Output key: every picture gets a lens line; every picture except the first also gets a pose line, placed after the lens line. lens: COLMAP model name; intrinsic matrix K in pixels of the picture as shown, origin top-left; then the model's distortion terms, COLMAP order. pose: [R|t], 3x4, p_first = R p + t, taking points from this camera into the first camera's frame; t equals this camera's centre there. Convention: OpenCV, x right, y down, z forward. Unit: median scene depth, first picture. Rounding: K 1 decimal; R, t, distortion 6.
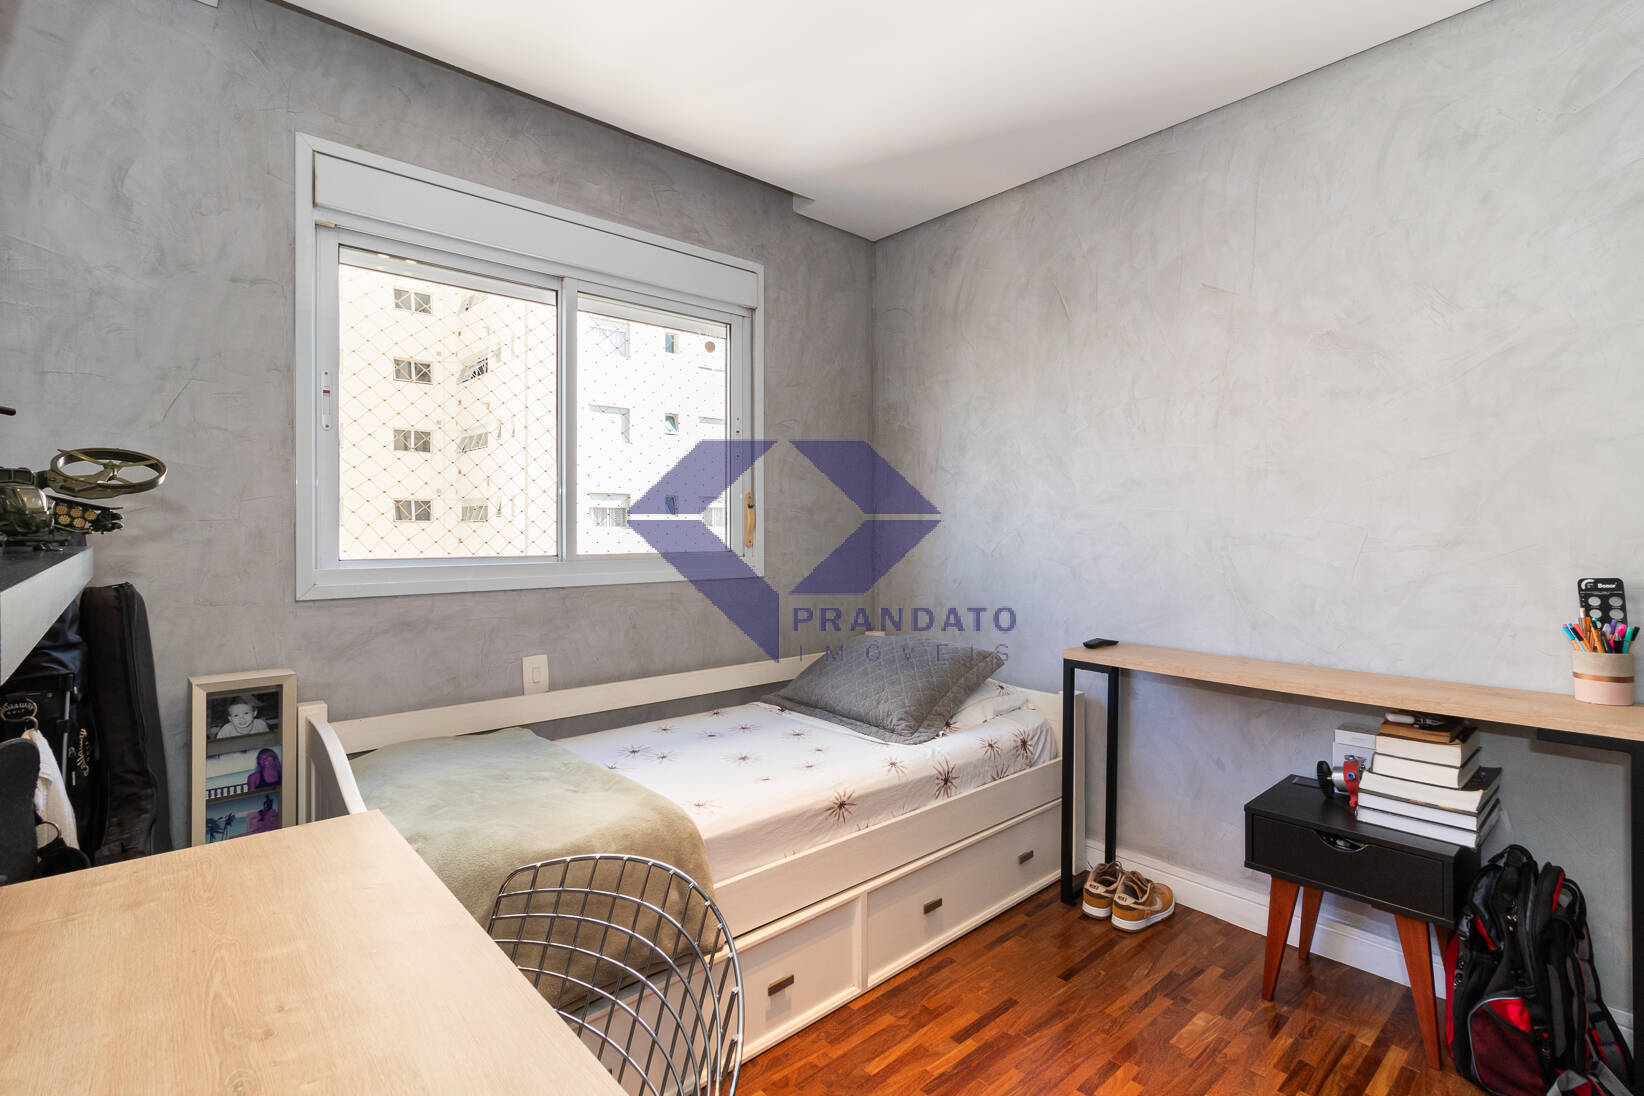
lens RADIAL K [[774.3, 0, 831.1], [0, 774.3, 519.2], [0, 0, 1]] dist [0.001611, 0.002581]
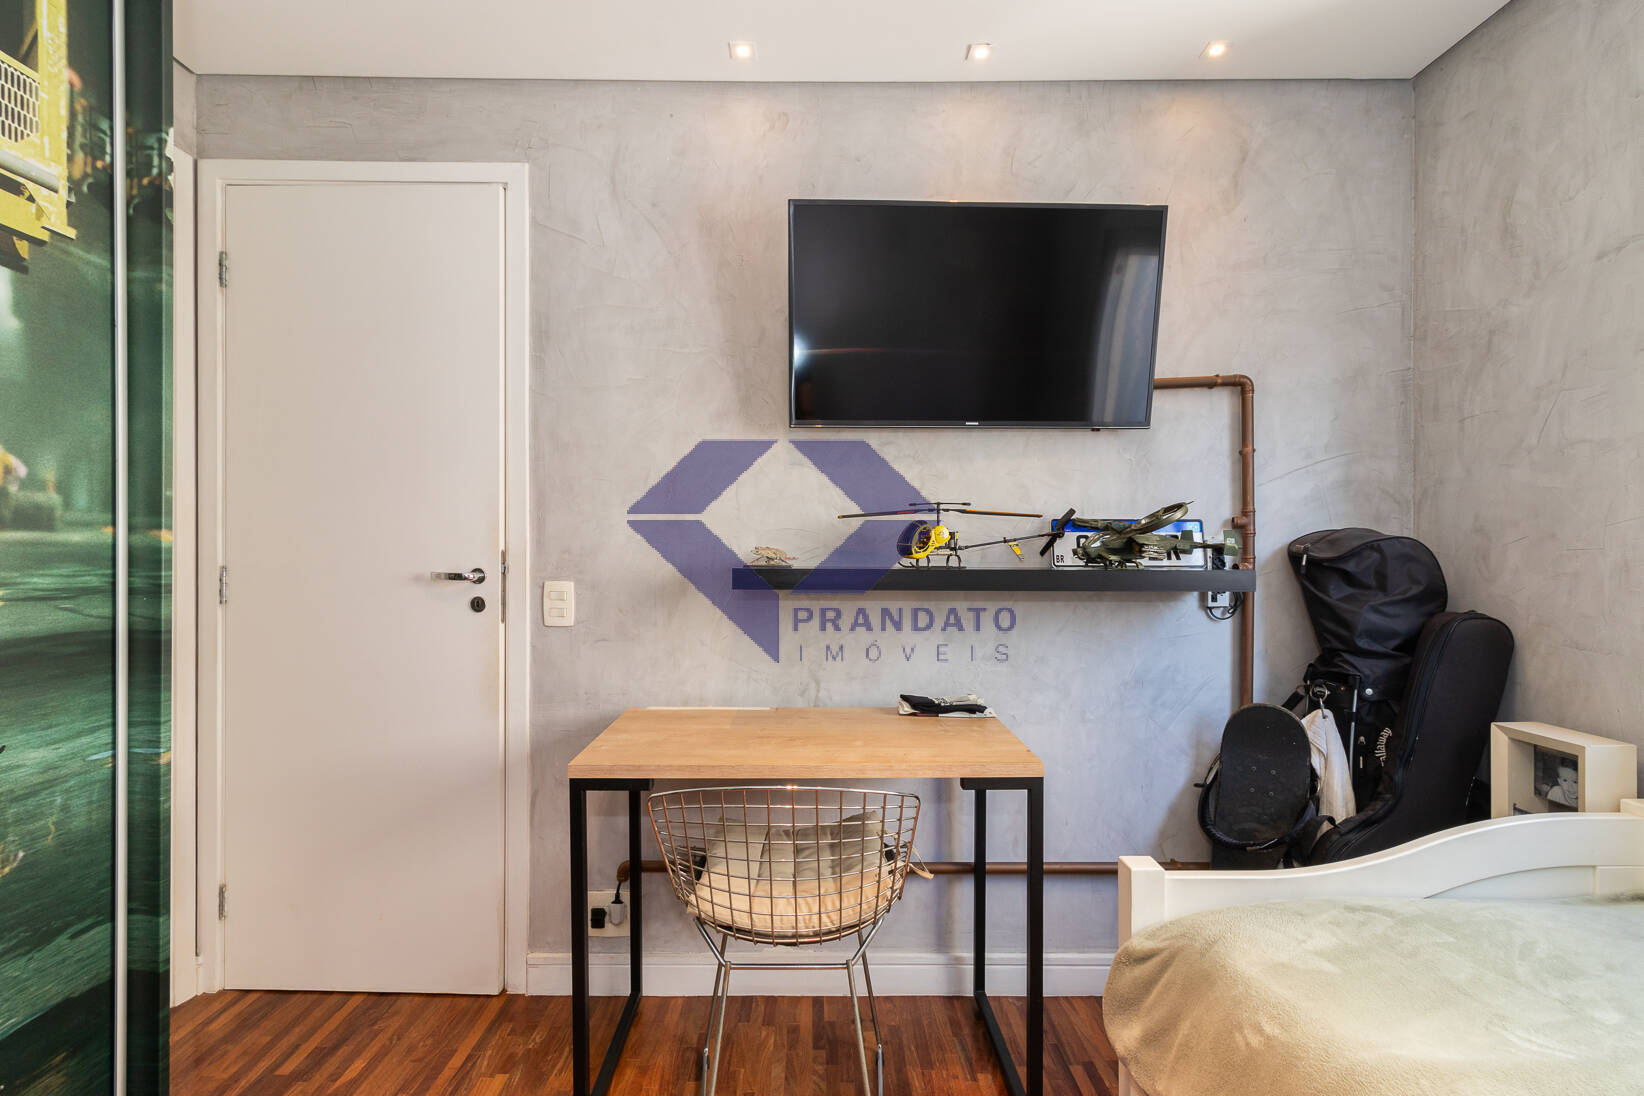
lens RADIAL K [[774.3, 0, 822.7], [0, 774.3, 555.1], [0, 0, 1]] dist [0.001611, 0.002581]
pose [[-0.668081, 0.002409, -0.744084, 0.407381], [0.004973, 0.999987, -0.001227, 0.004308], [0.744072, -0.004521, -0.668085, 0.968310]]
